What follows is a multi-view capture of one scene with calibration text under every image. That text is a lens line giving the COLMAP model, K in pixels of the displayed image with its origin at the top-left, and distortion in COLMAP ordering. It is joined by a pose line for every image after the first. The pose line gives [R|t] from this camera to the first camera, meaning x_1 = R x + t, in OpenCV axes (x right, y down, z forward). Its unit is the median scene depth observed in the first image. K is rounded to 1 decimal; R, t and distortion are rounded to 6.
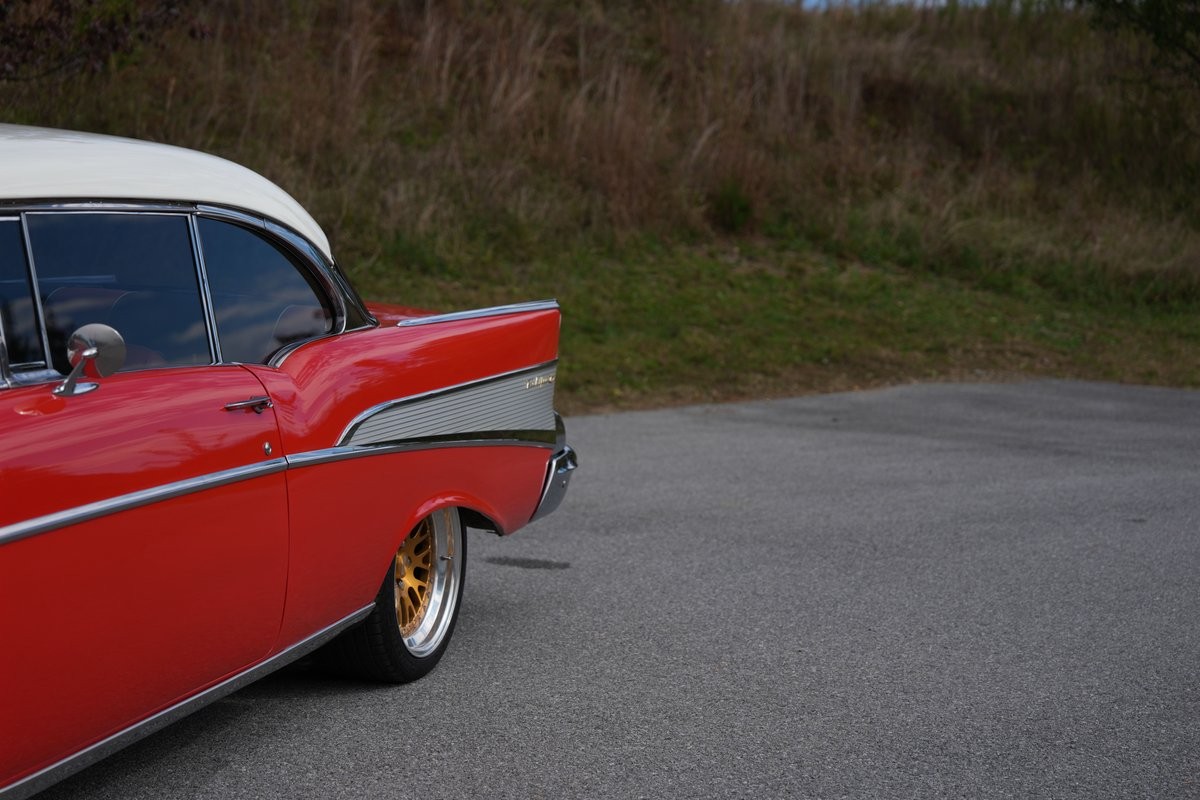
lens RADIAL K [[2228.3, 0, 586.5], [0, 2228.3, 408.6], [0, 0, 1]] dist [0.277173, -0.169541]
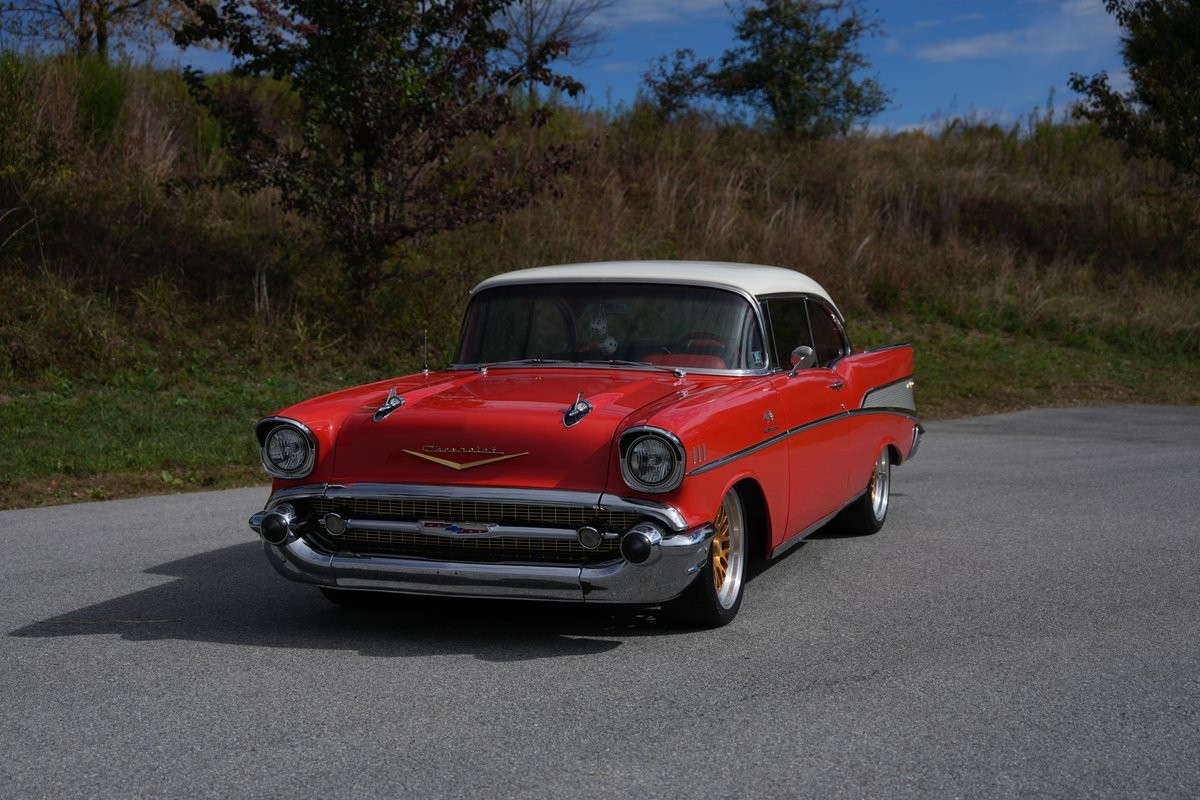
lens RADIAL K [[1893.3, 0, 587.7], [0, 1893.3, 402.5], [0, 0, 1]] dist [0.198906, -0.043545]
pose [[0.998918, -0.030524, -0.035095, -0.091744], [0.029173, 0.998837, -0.038381, 0.021921], [0.036226, 0.037316, 0.998647, -0.236493]]
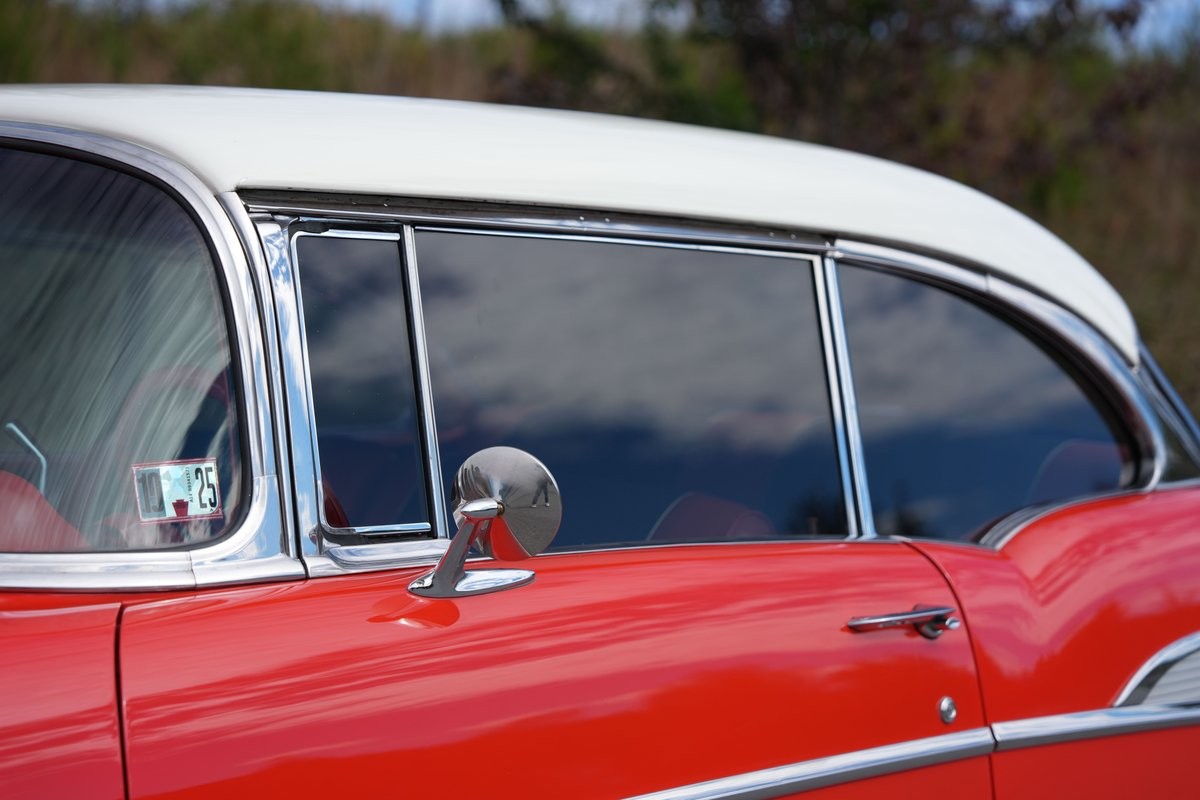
lens RADIAL K [[2228.3, 0, 586.5], [0, 2228.3, 408.6], [0, 0, 1]] dist [0.277173, -0.169541]
pose [[0.907800, 0.014760, -0.419143, -0.000909], [-0.045144, 0.997013, -0.062666, -0.004187], [0.416966, 0.075810, 0.905755, 0.143126]]
